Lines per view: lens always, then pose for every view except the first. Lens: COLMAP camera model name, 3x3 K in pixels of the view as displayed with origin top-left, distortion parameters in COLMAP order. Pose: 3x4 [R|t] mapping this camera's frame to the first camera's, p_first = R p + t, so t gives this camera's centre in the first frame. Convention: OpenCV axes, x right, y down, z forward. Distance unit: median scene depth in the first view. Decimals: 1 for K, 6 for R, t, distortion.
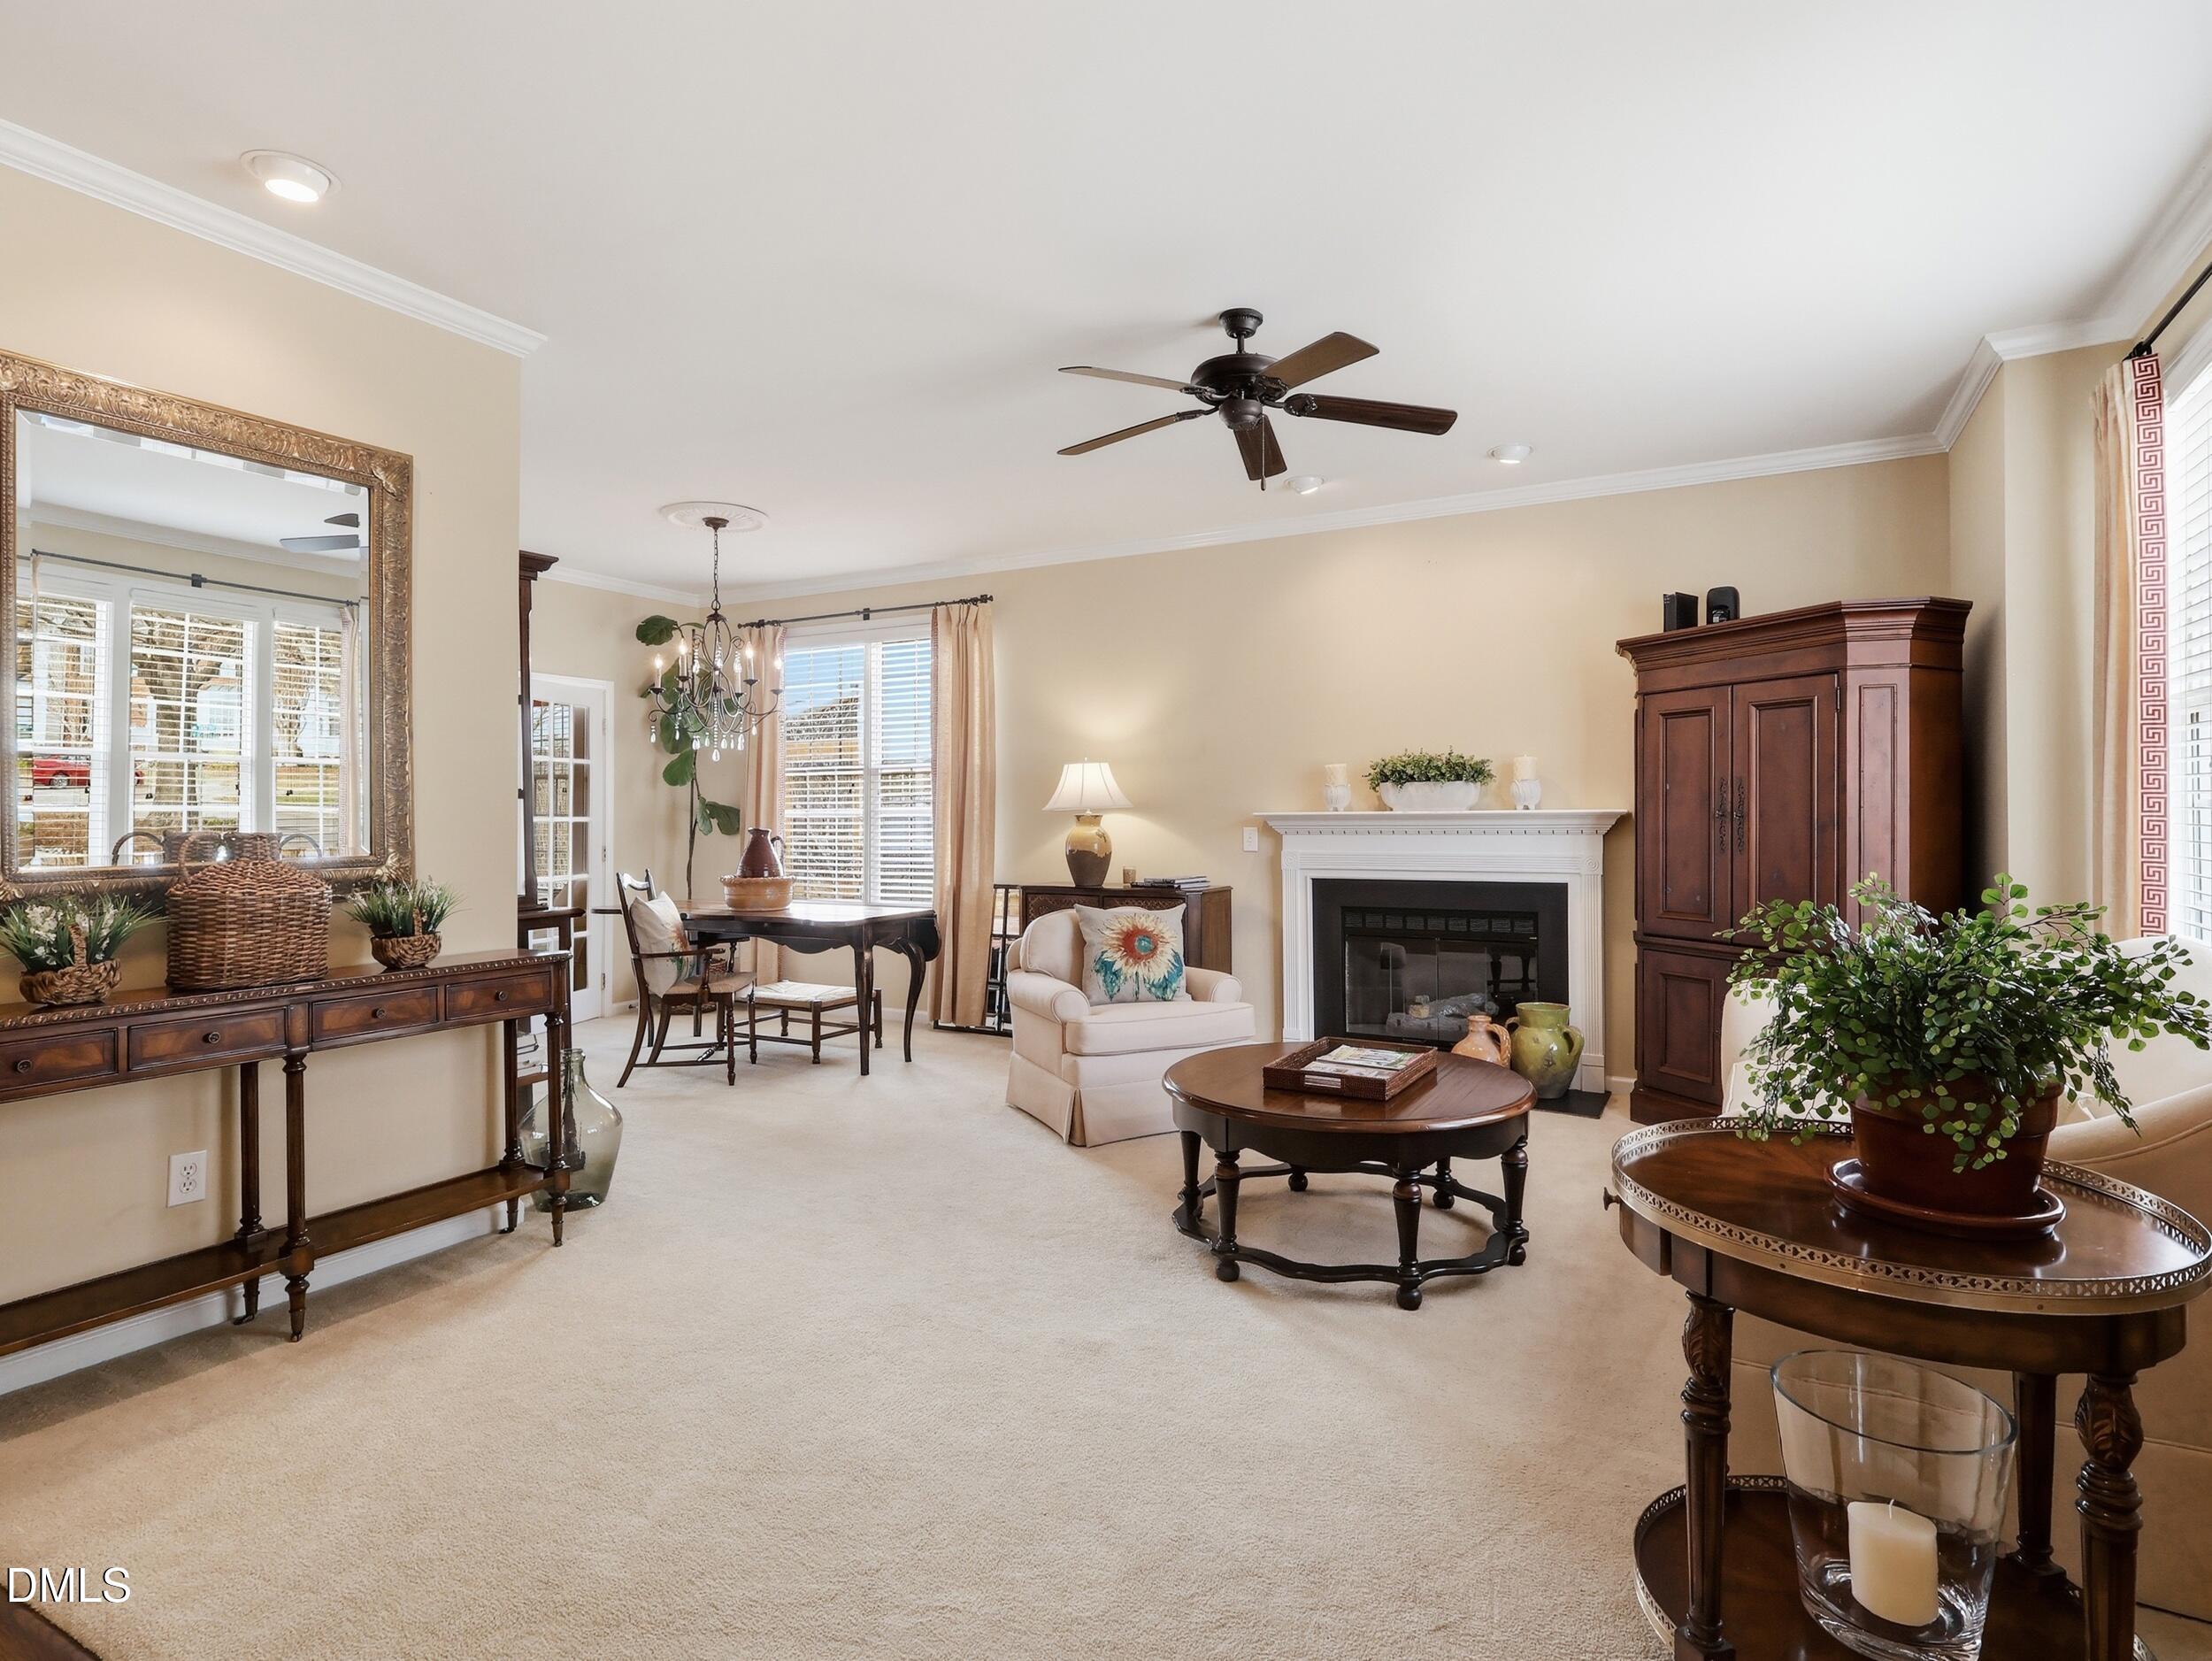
lens RADIAL K [[1173.6, 0, 1103.6], [0, 1173.6, 806.4], [0, 0, 1]] dist [-0.005917, 0.003197]
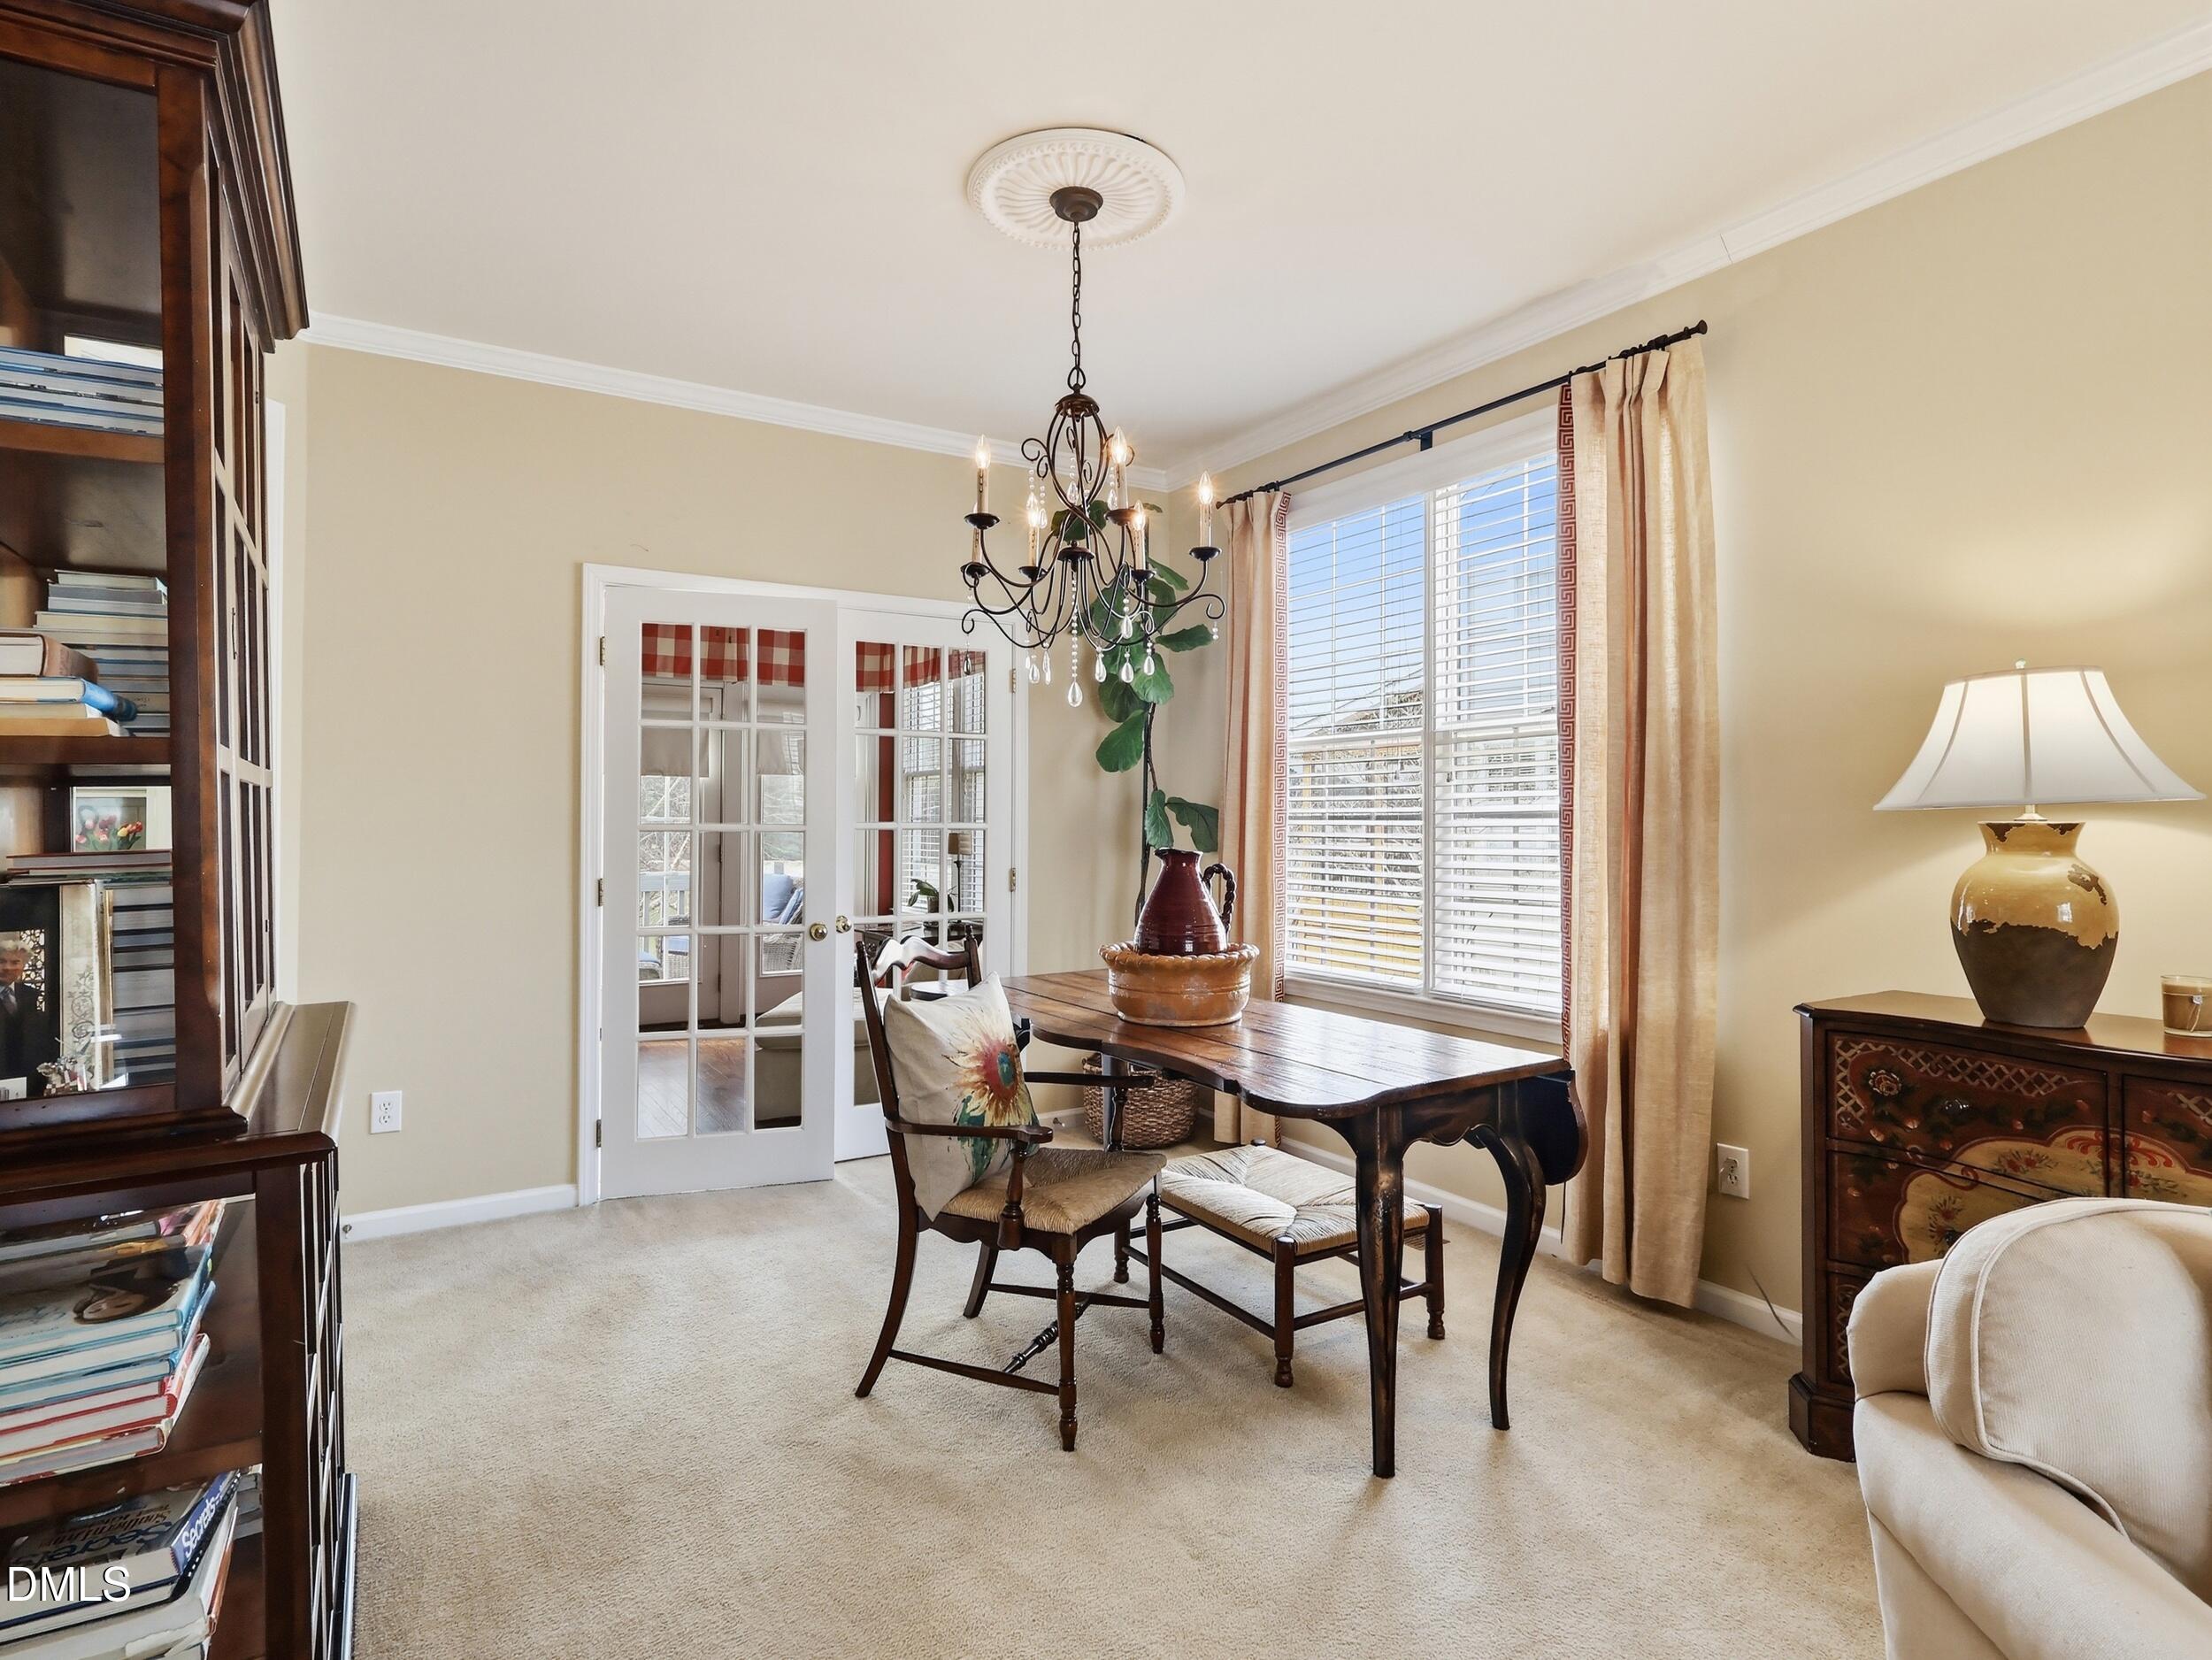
lens RADIAL K [[1165.1, 0, 1106.2], [0, 1165.1, 820.2], [0, 0, 1]] dist [-0.002681, 0.000640]
pose [[0.869219, 0.000522, -0.494428, -0.119038], [0.003844, 0.999962, 0.007813, 0.004573], [0.494413, -0.008691, 0.869184, 0.813373]]
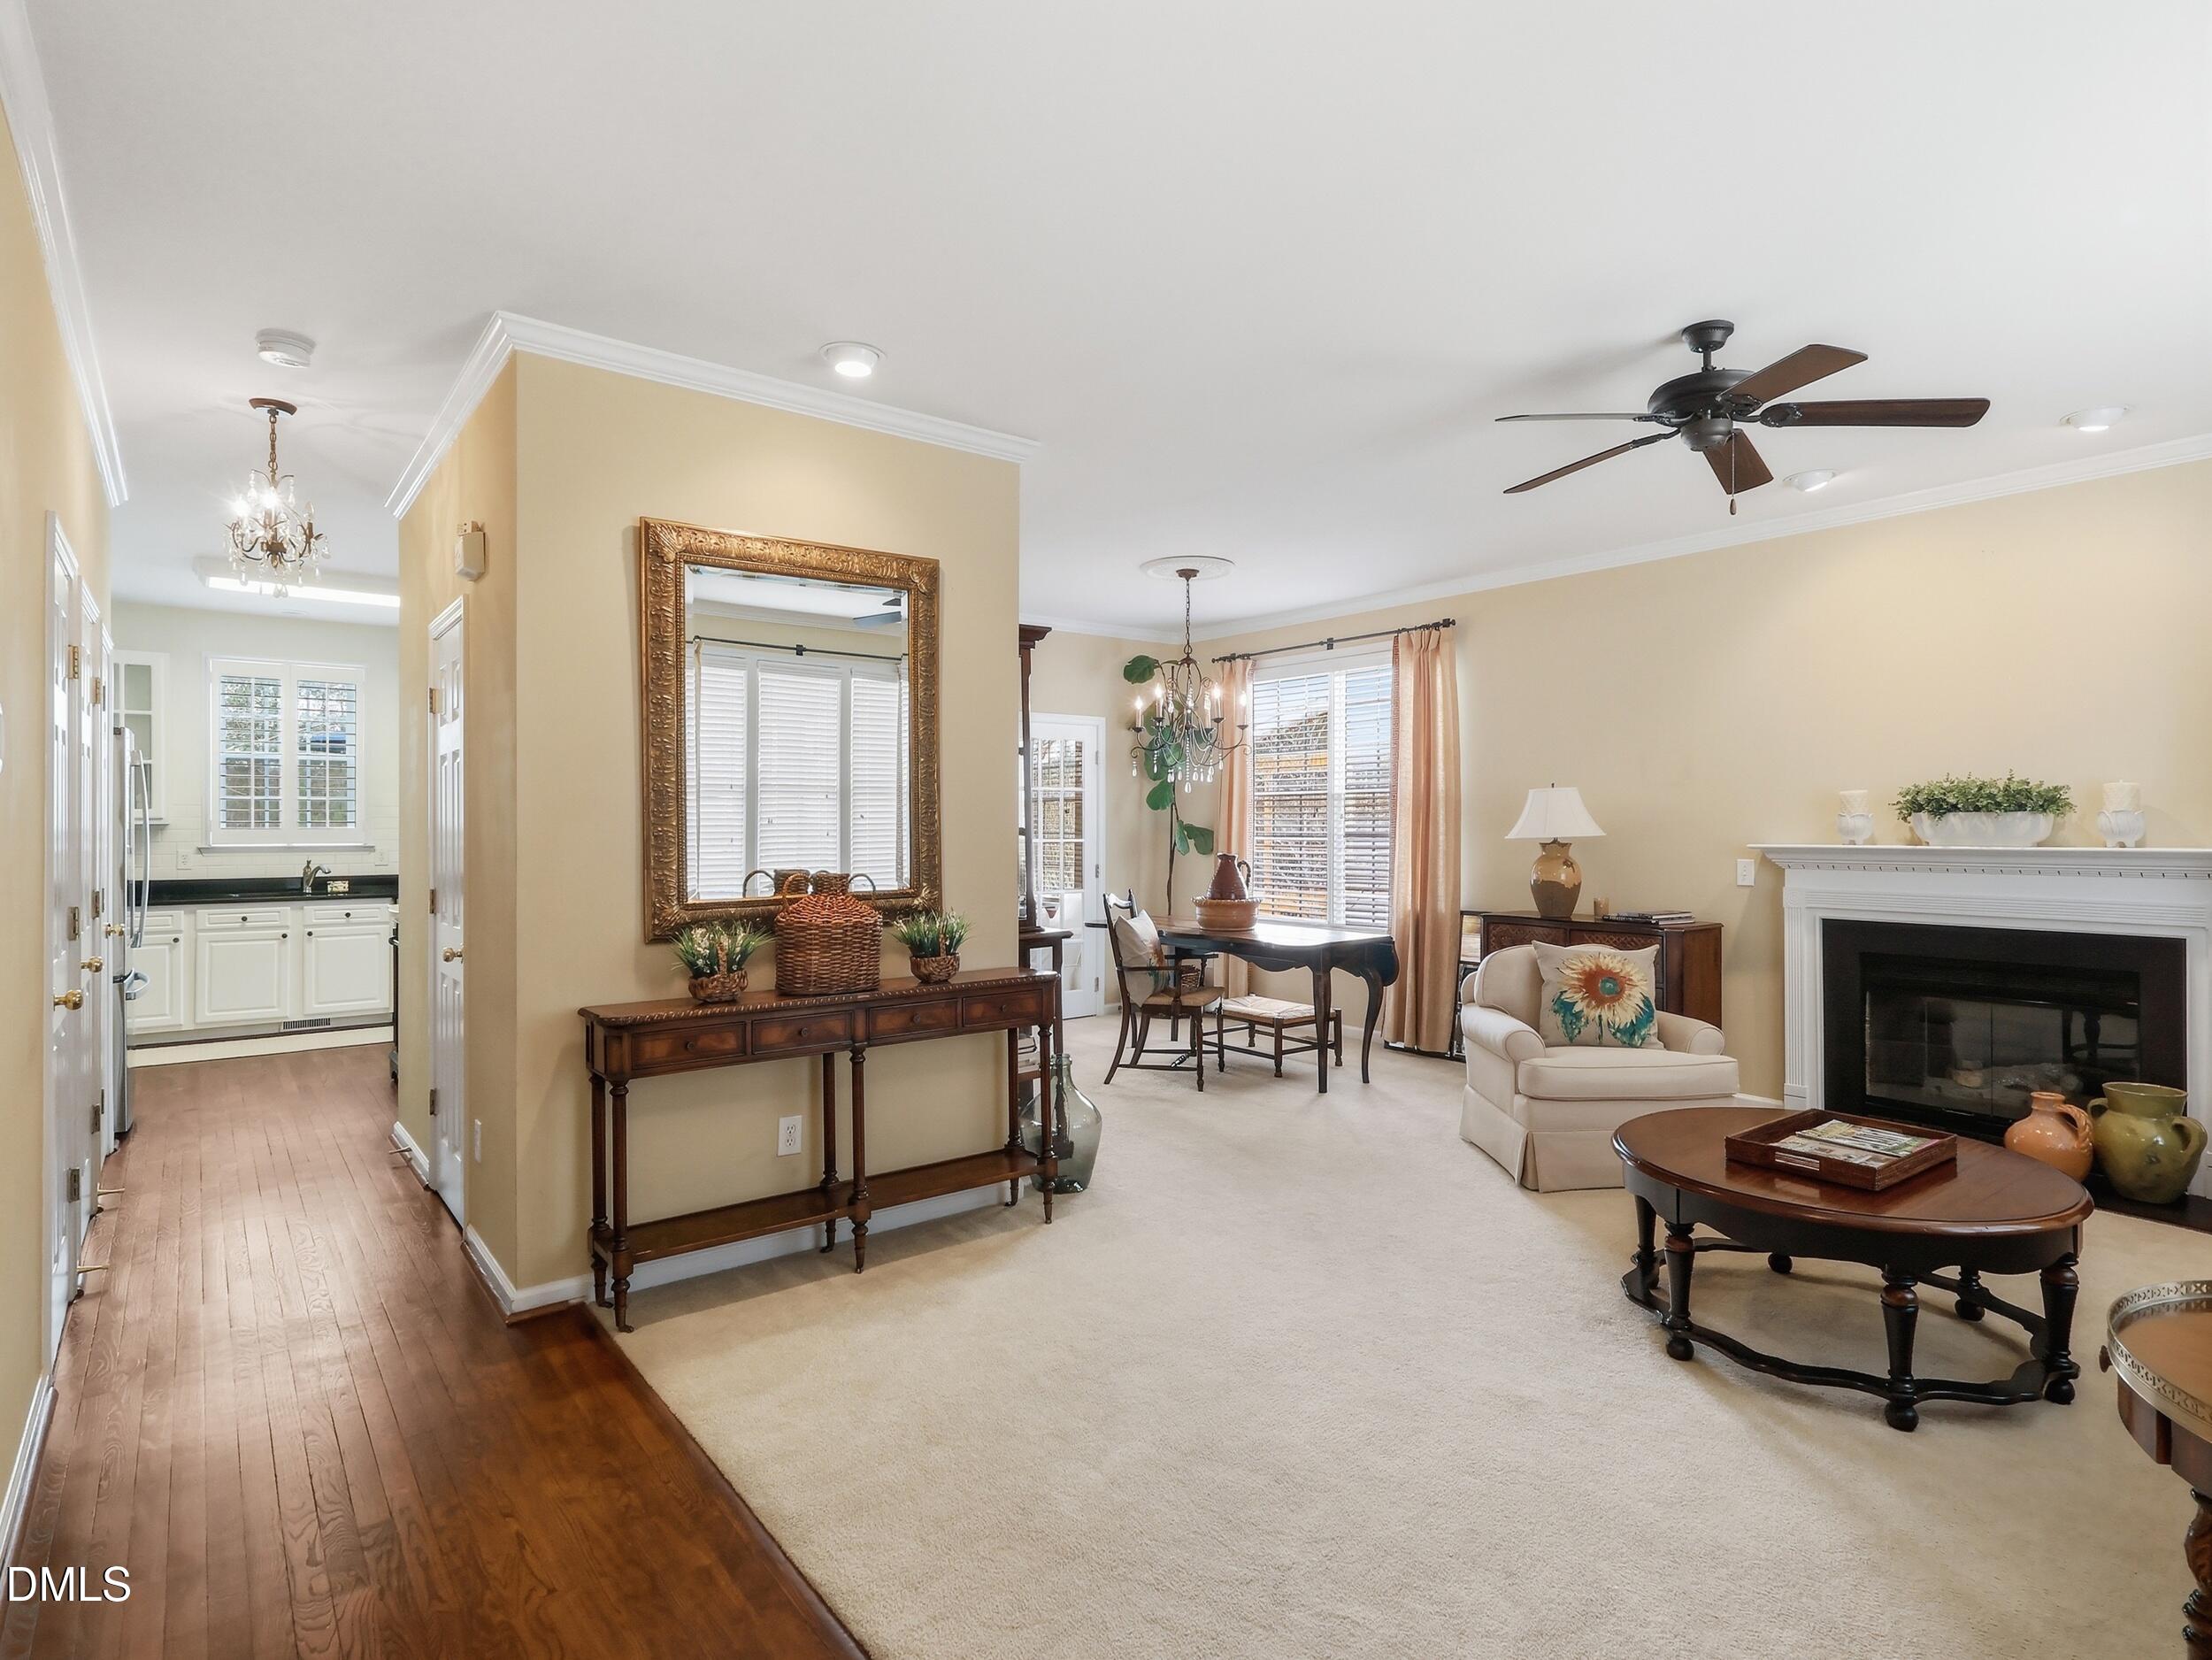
lens RADIAL K [[1165.1, 0, 1106.2], [0, 1165.1, 820.2], [0, 0, 1]] dist [-0.002681, 0.000640]
pose [[0.918376, 0.002940, -0.395699, 0.039346], [0.001346, 0.999943, 0.010553, -0.033433], [0.395707, -0.010225, 0.918320, -0.036509]]
